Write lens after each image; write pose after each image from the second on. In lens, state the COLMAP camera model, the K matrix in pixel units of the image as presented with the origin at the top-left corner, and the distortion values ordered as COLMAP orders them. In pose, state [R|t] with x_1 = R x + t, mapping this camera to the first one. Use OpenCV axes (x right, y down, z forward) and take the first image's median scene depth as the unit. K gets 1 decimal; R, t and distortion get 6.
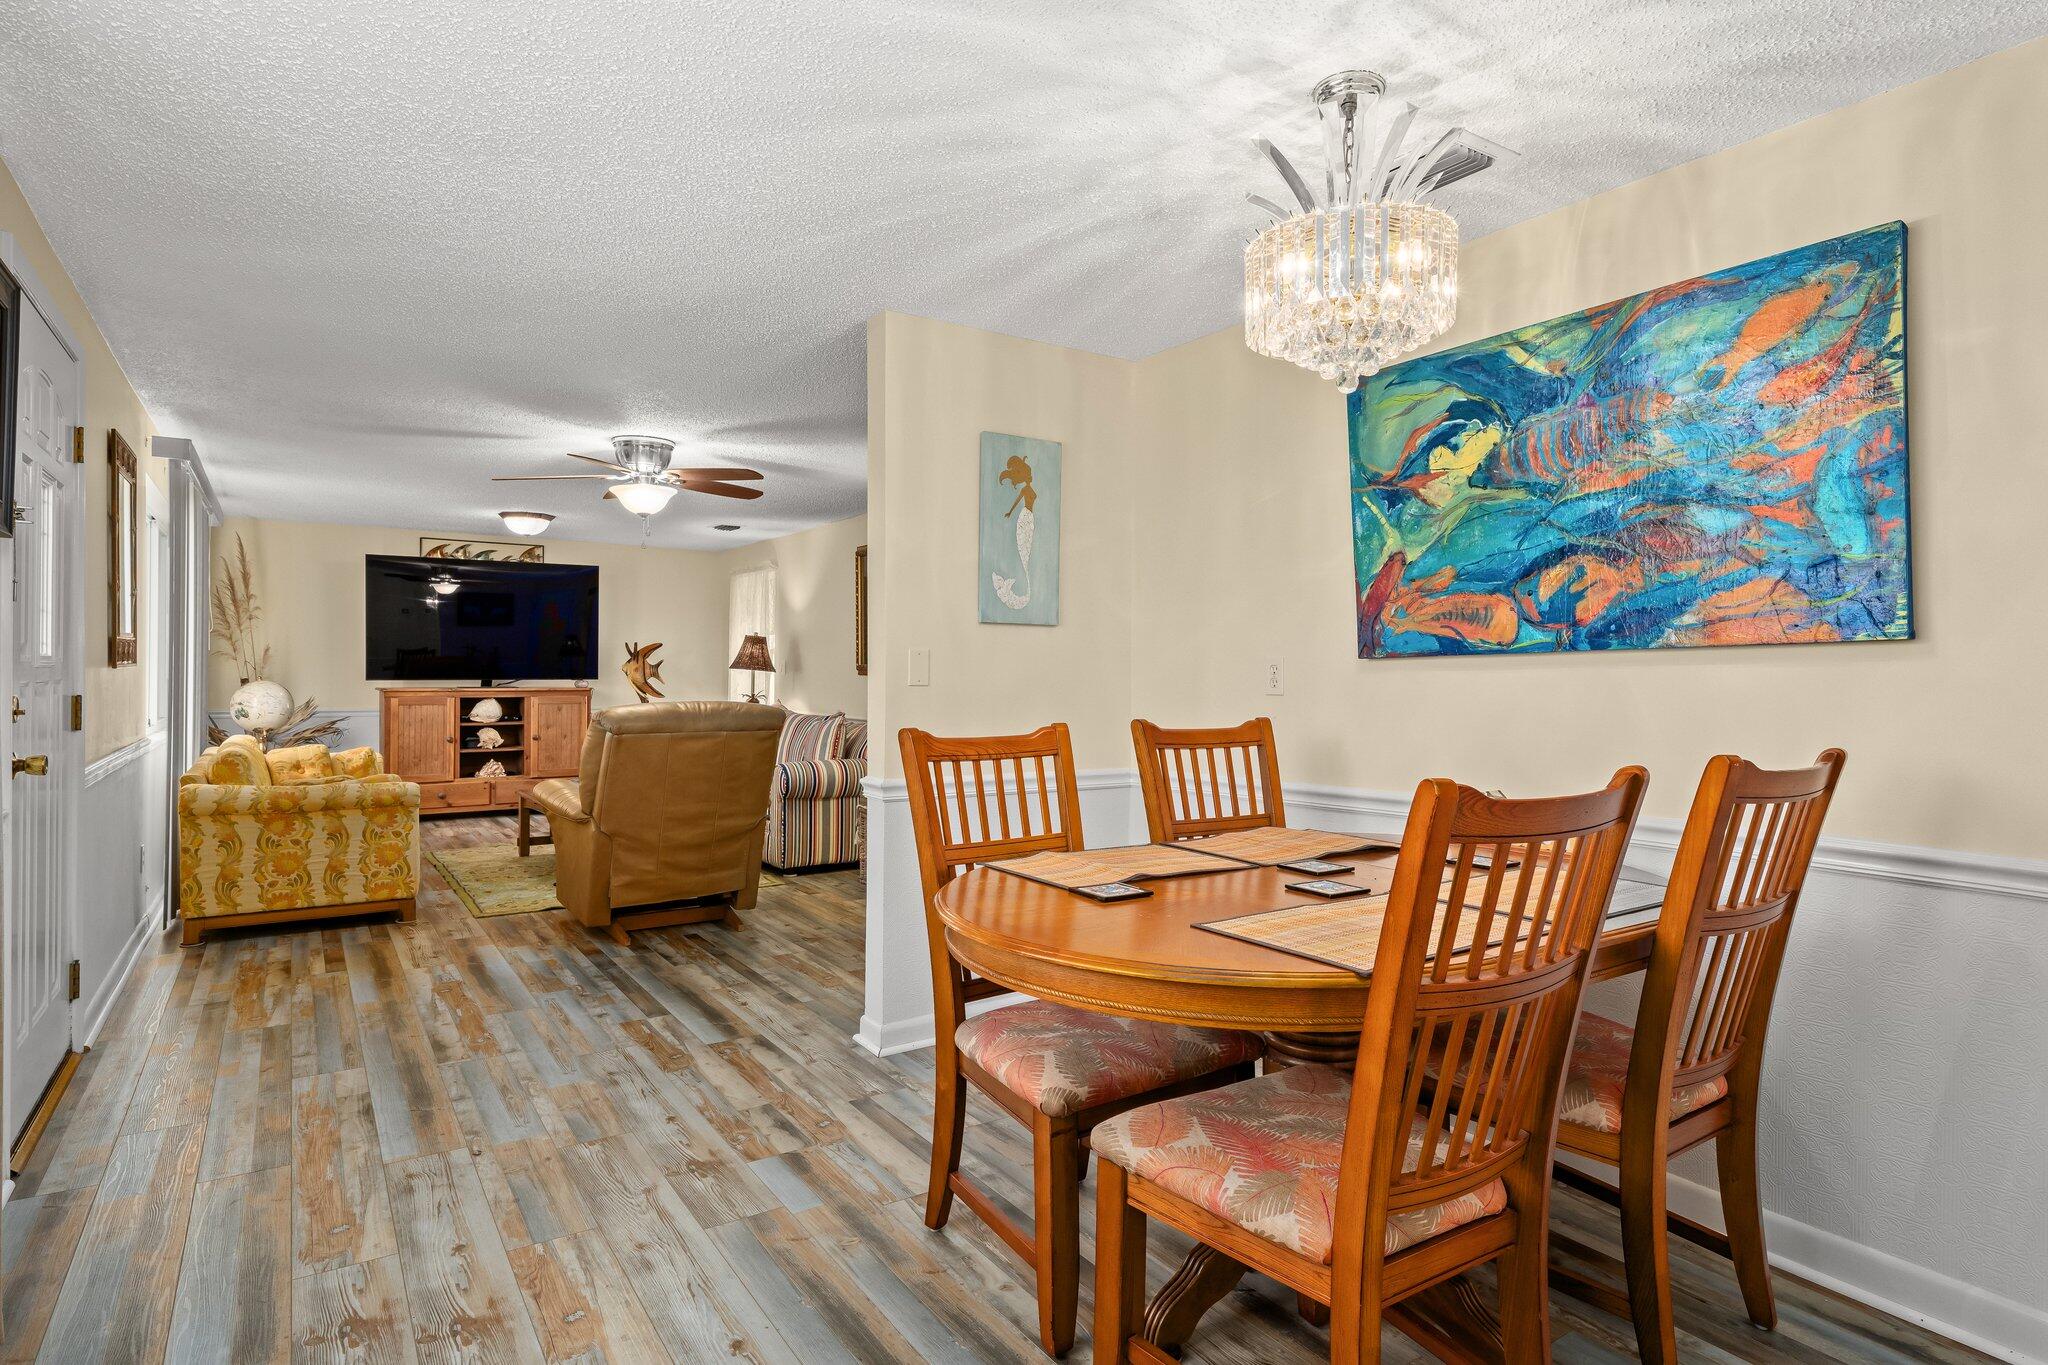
lens RADIAL K [[1106.2, 0, 1020.8], [0, 1106.2, 685.8], [0, 0, 1]] dist [-0.002788, 0.003877]
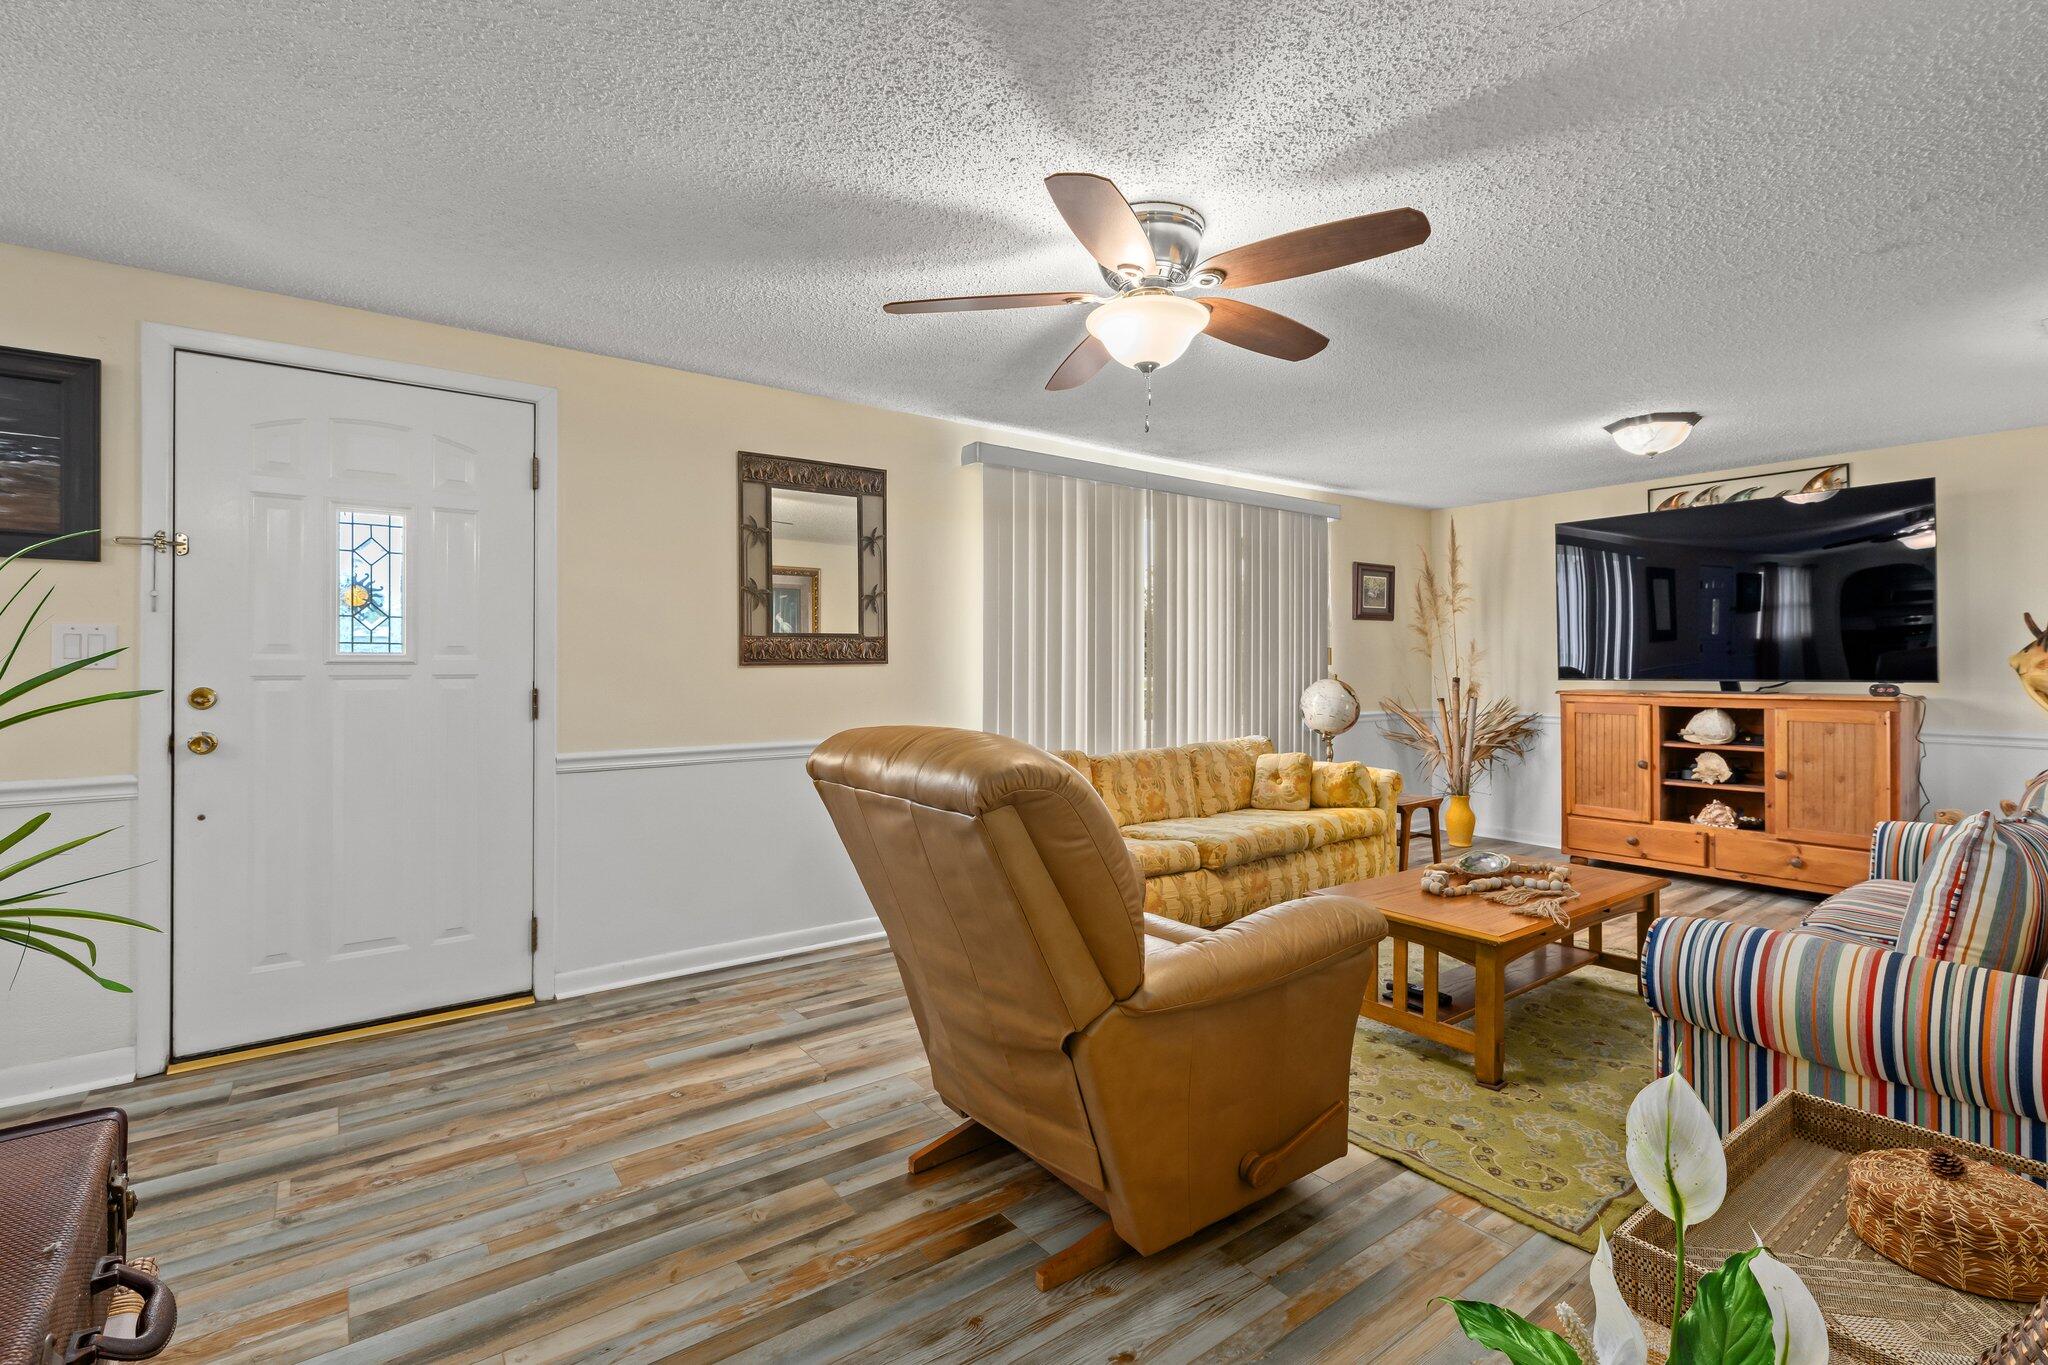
lens RADIAL K [[926.5, 0, 1035.6], [0, 926.5, 660.8], [0, 0, 1]] dist [0.001863, -0.001032]
pose [[0.060734, -0.012572, -0.998075, 0.096856], [-0.013135, 0.999824, -0.013394, -0.008098], [0.998068, 0.013923, 0.060559, 0.983047]]
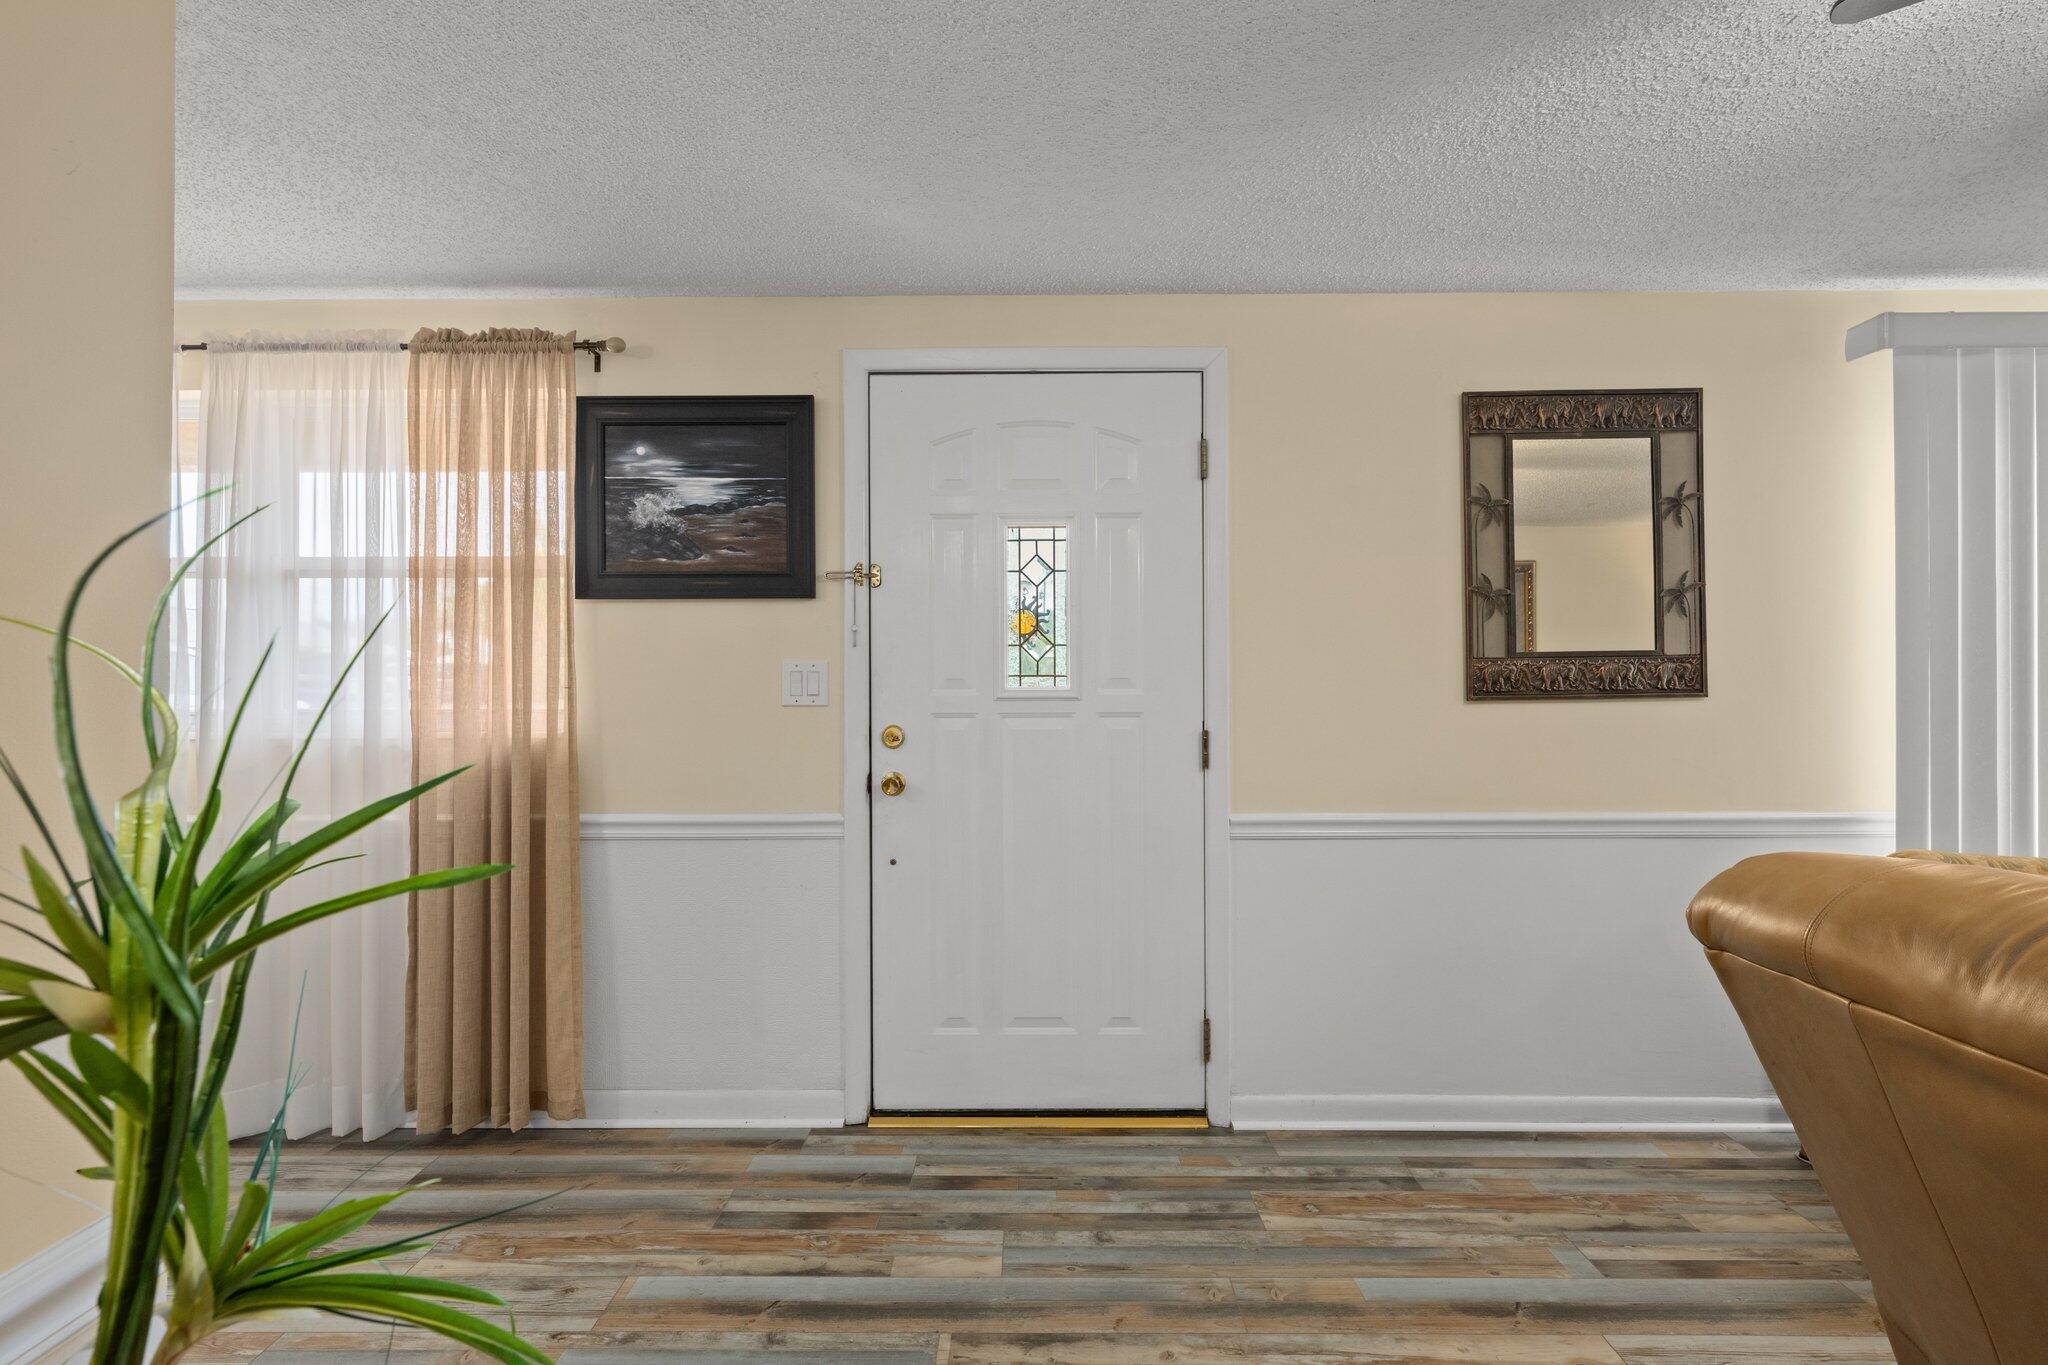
lens RADIAL K [[1030.9, 0, 1025.5], [0, 1030.9, 669.1], [0, 0, 1]] dist [0.006514, -0.001453]
pose [[-0.560562, -0.015768, -0.827962, -0.040120], [-0.012054, 0.999868, -0.010881, -0.019106], [0.828025, 0.003880, -0.560678, 0.912032]]
